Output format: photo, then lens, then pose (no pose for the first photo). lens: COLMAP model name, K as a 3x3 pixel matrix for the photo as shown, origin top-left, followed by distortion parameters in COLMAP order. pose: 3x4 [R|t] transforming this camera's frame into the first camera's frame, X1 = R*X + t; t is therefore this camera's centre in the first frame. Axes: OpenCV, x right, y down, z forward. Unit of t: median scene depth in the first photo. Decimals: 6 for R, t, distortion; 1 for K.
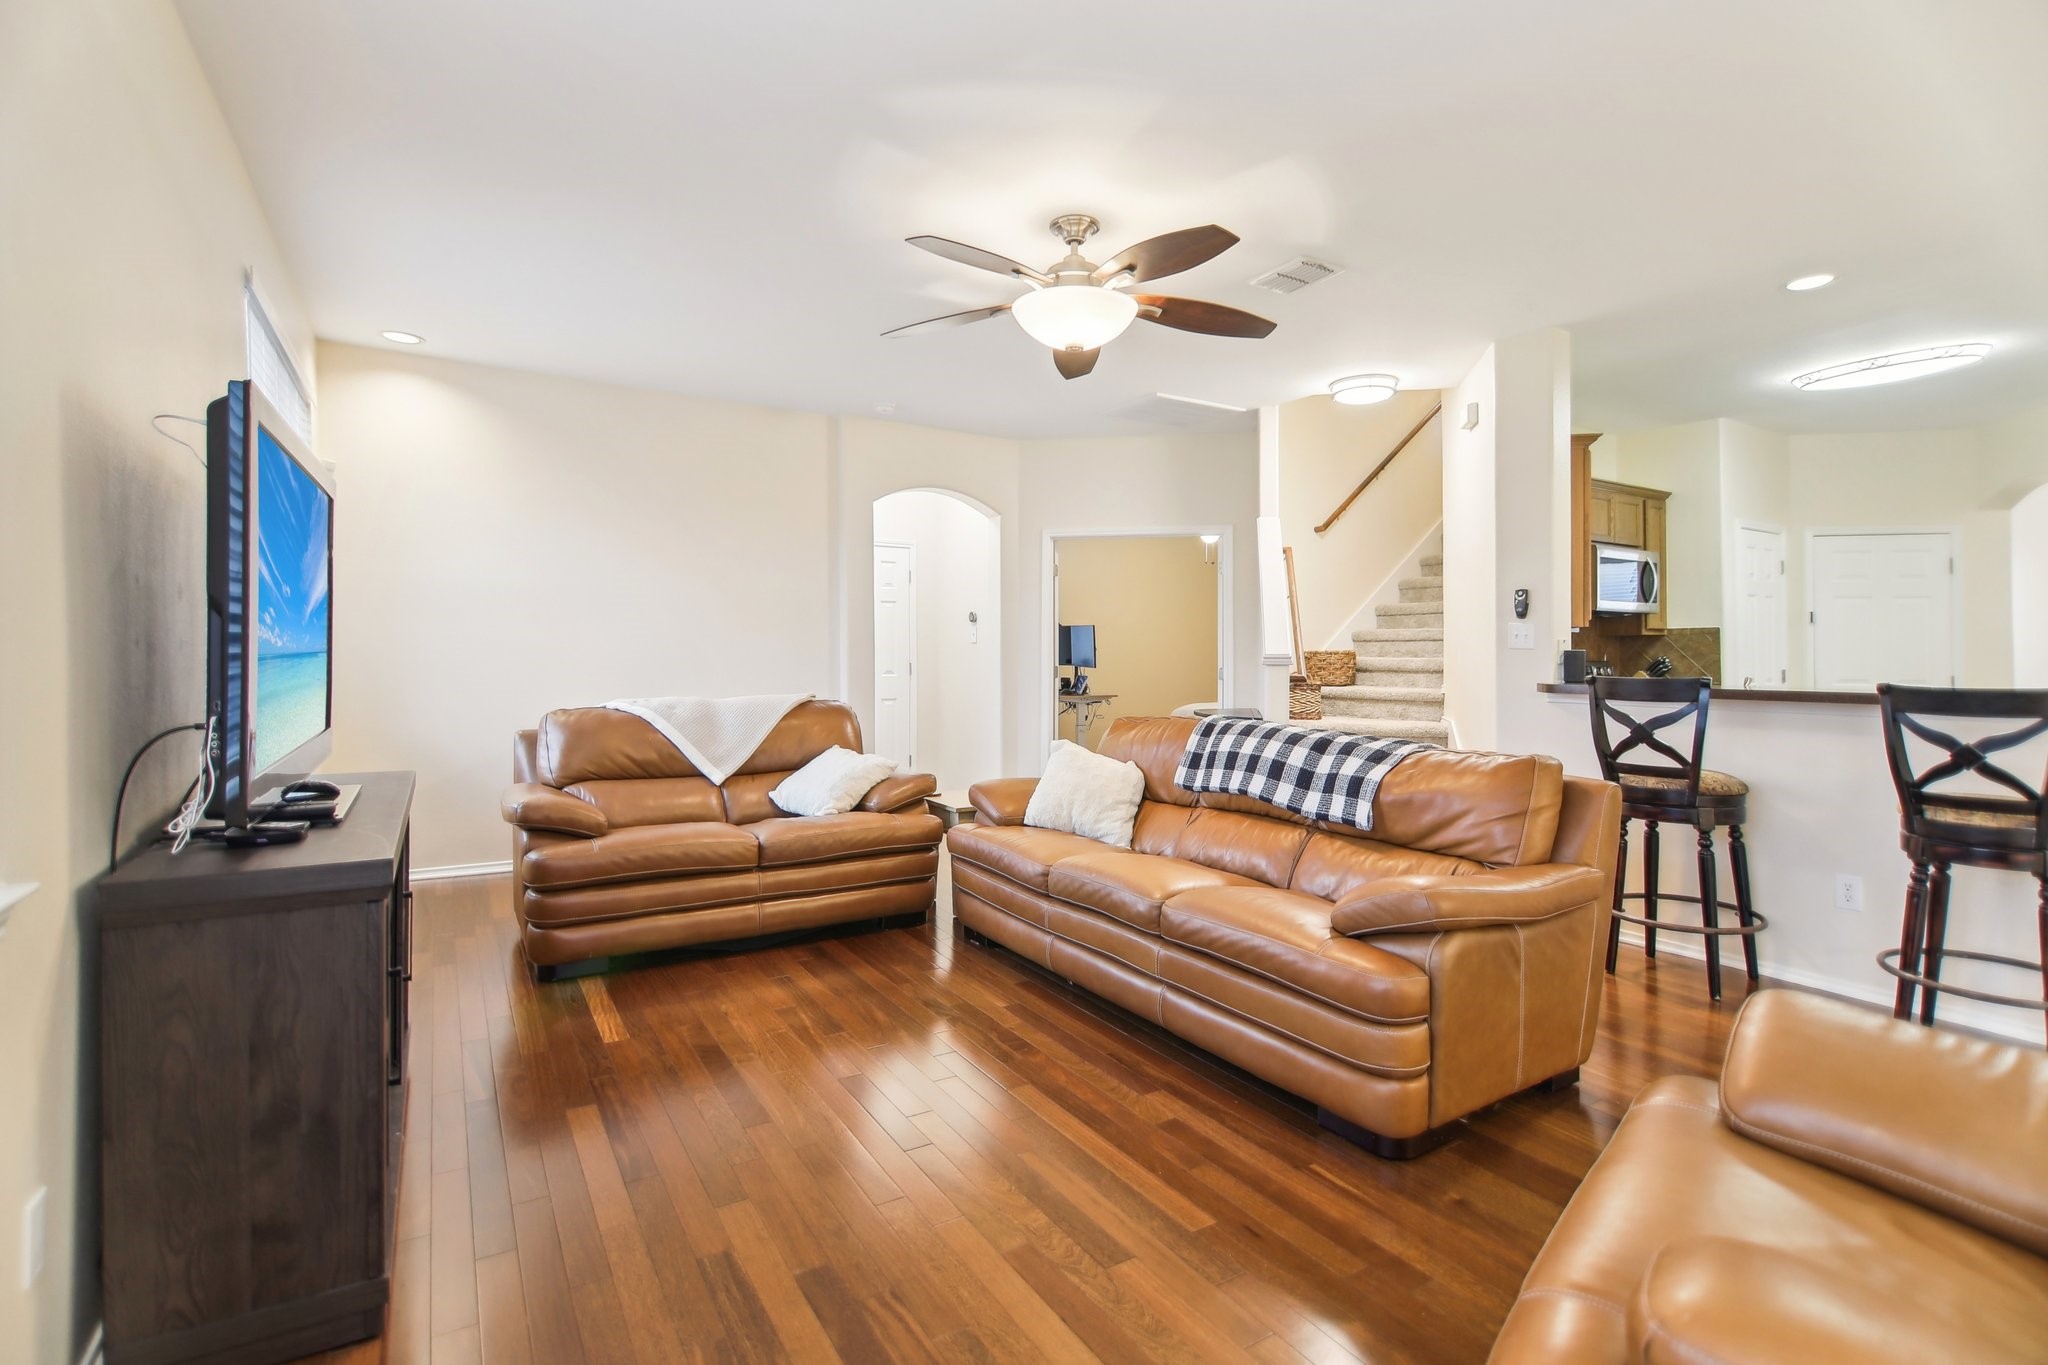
lens RADIAL K [[941.5, 0, 1031.0], [0, 941.5, 676.1], [0, 0, 1]] dist [-0.002549, -0.005544]
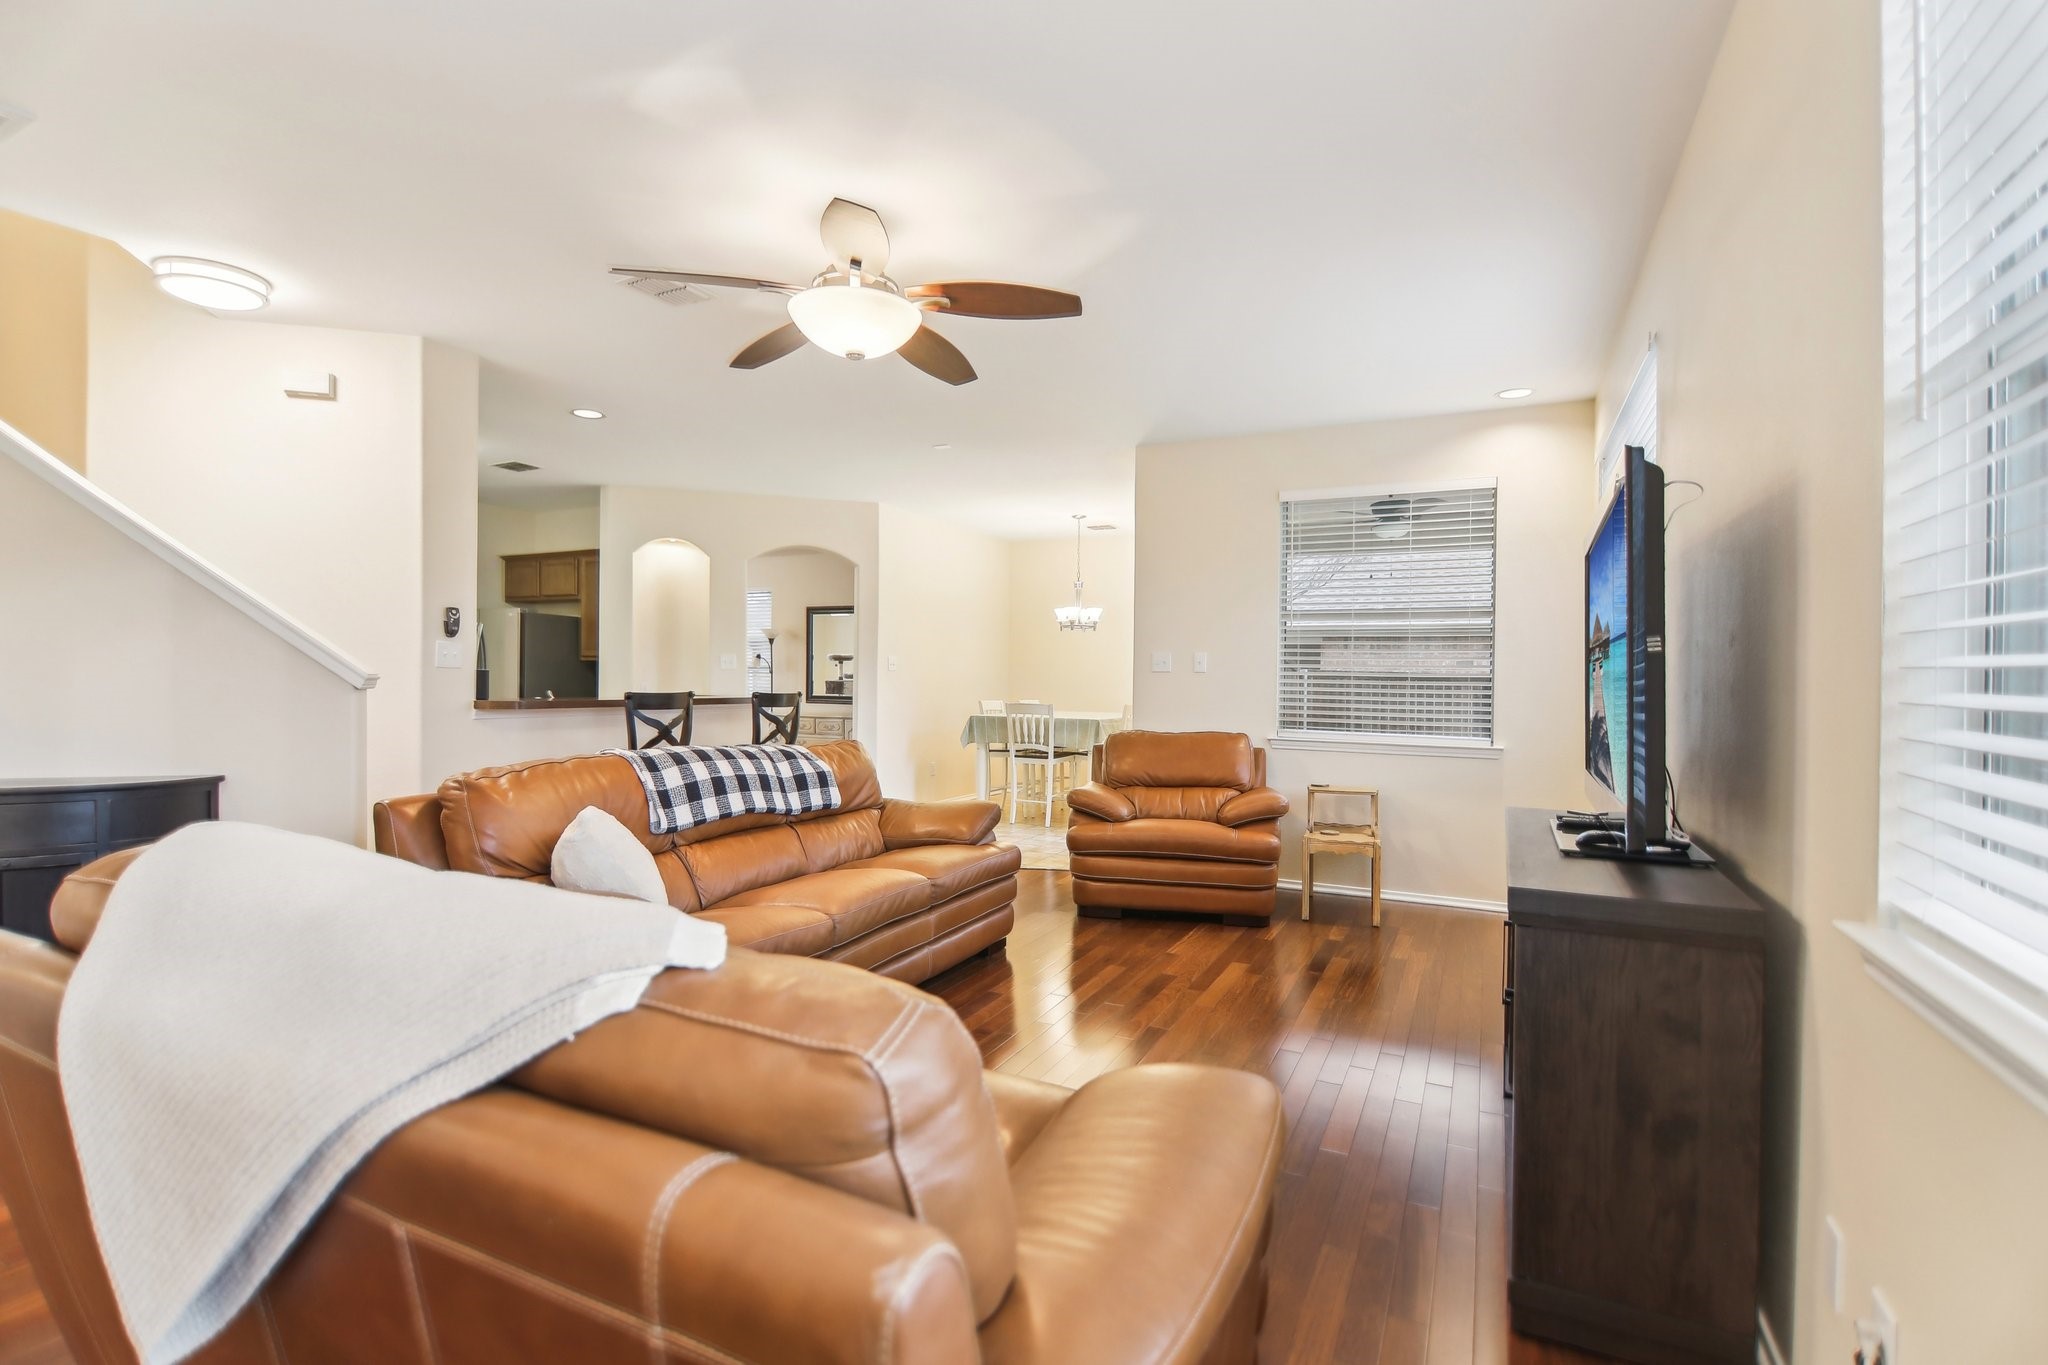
lens RADIAL K [[941.5, 0, 1031.0], [0, 941.5, 676.1], [0, 0, 1]] dist [-0.002549, -0.005544]
pose [[-0.516499, -0.009776, 0.856232, -0.783670], [0.006618, 0.999859, 0.015407, -0.038020], [-0.856262, 0.013624, -0.516362, 1.192710]]
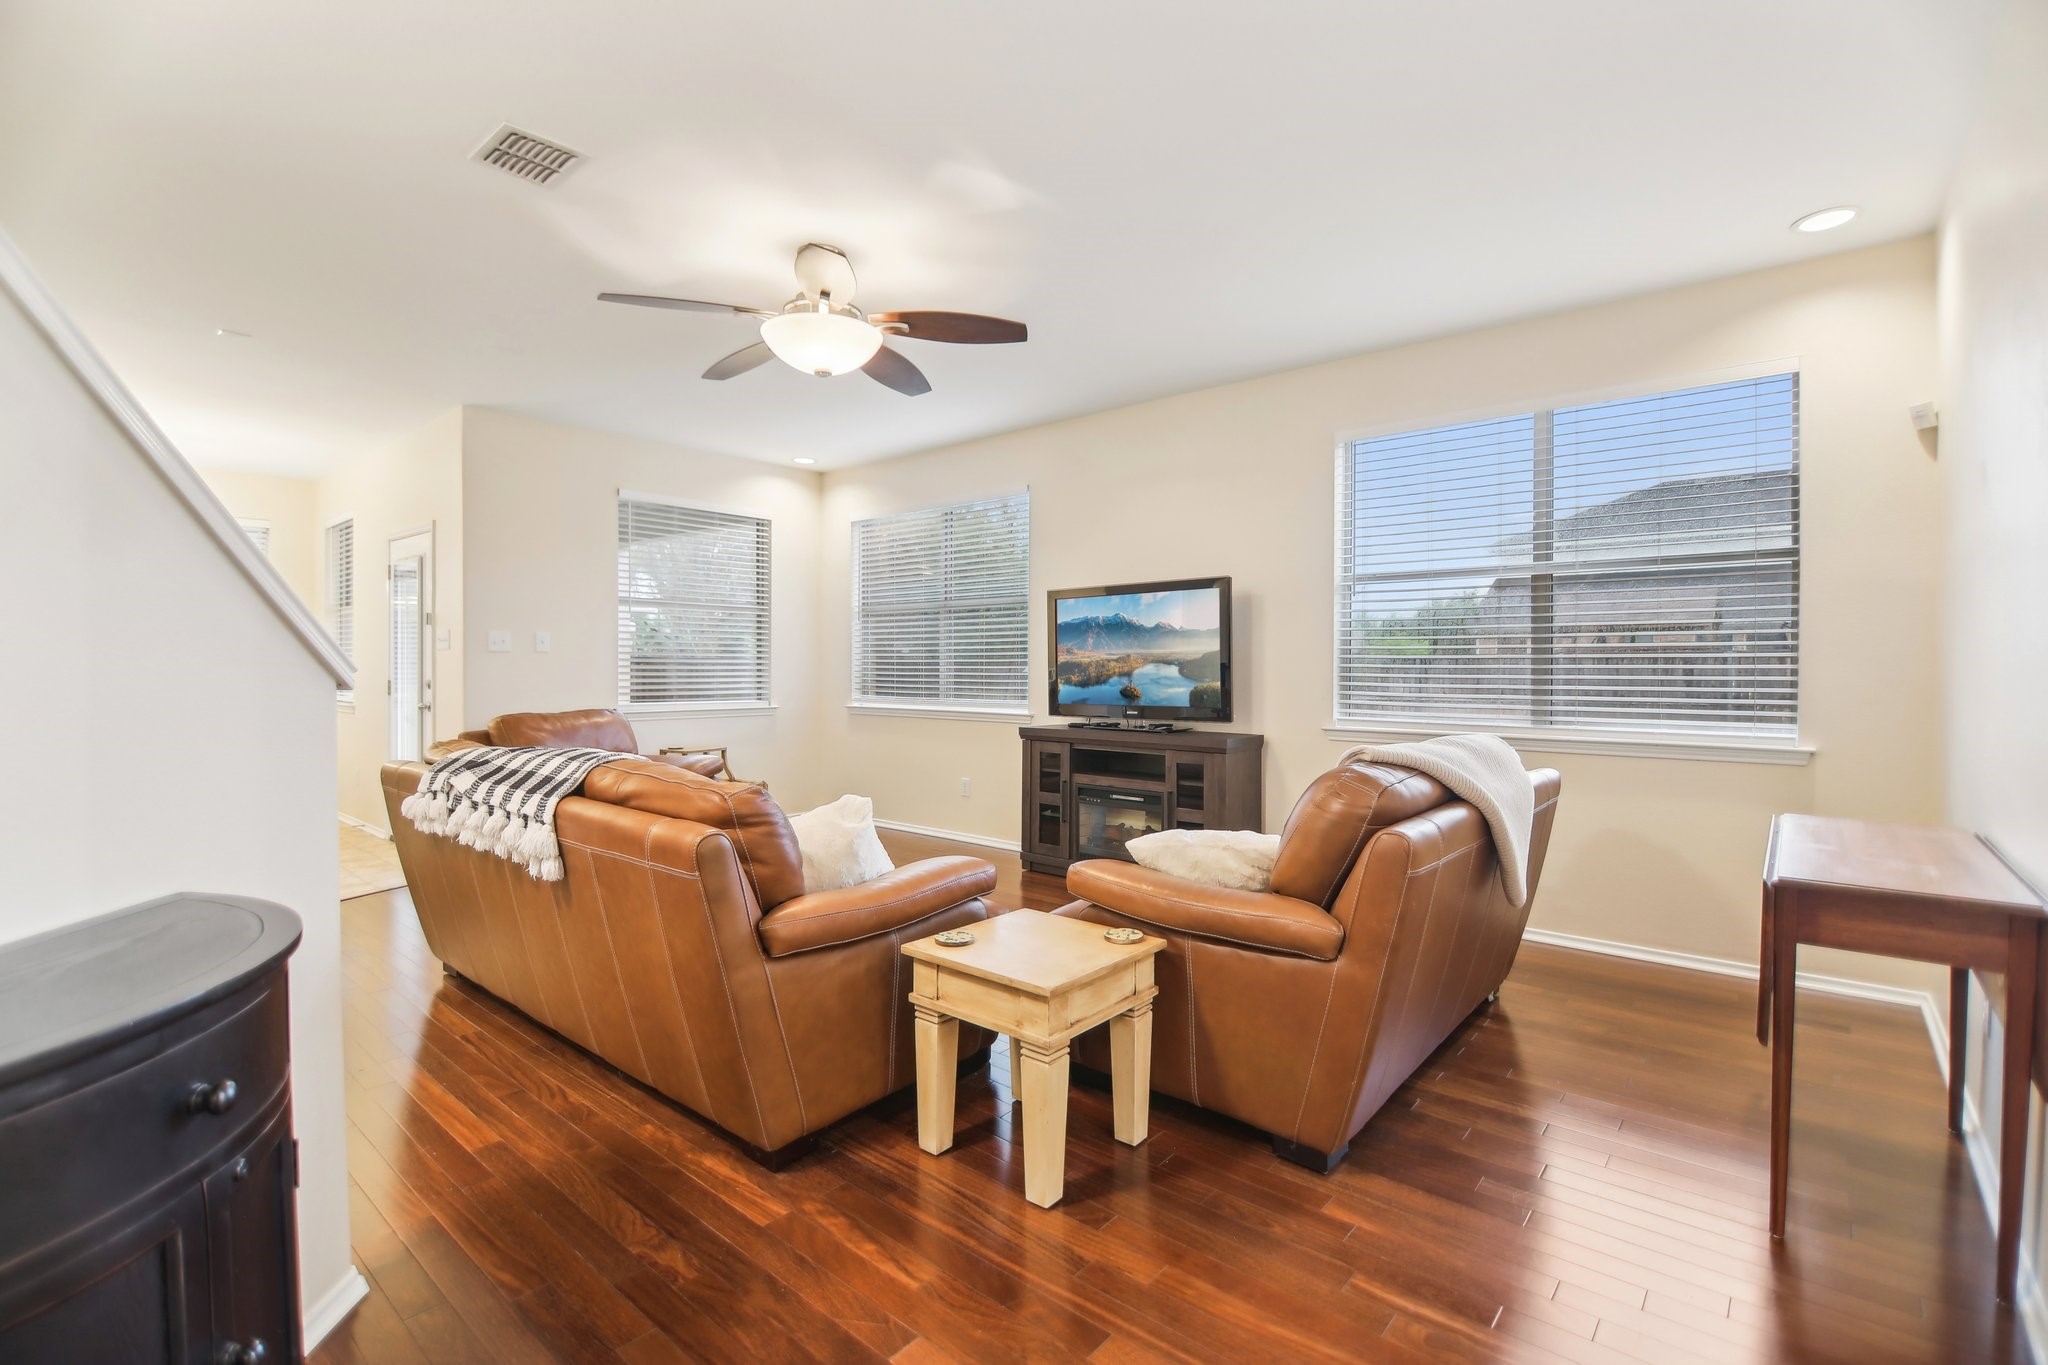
lens RADIAL K [[942.1, 0, 1037.4], [0, 942.1, 671.3], [0, 0, 1]] dist [0.000257, -0.000325]
pose [[-0.952021, -0.007201, -0.305947, 0.091529], [-0.016233, 0.999504, 0.026986, -0.040127], [0.305601, 0.030658, -0.951666, 1.852534]]
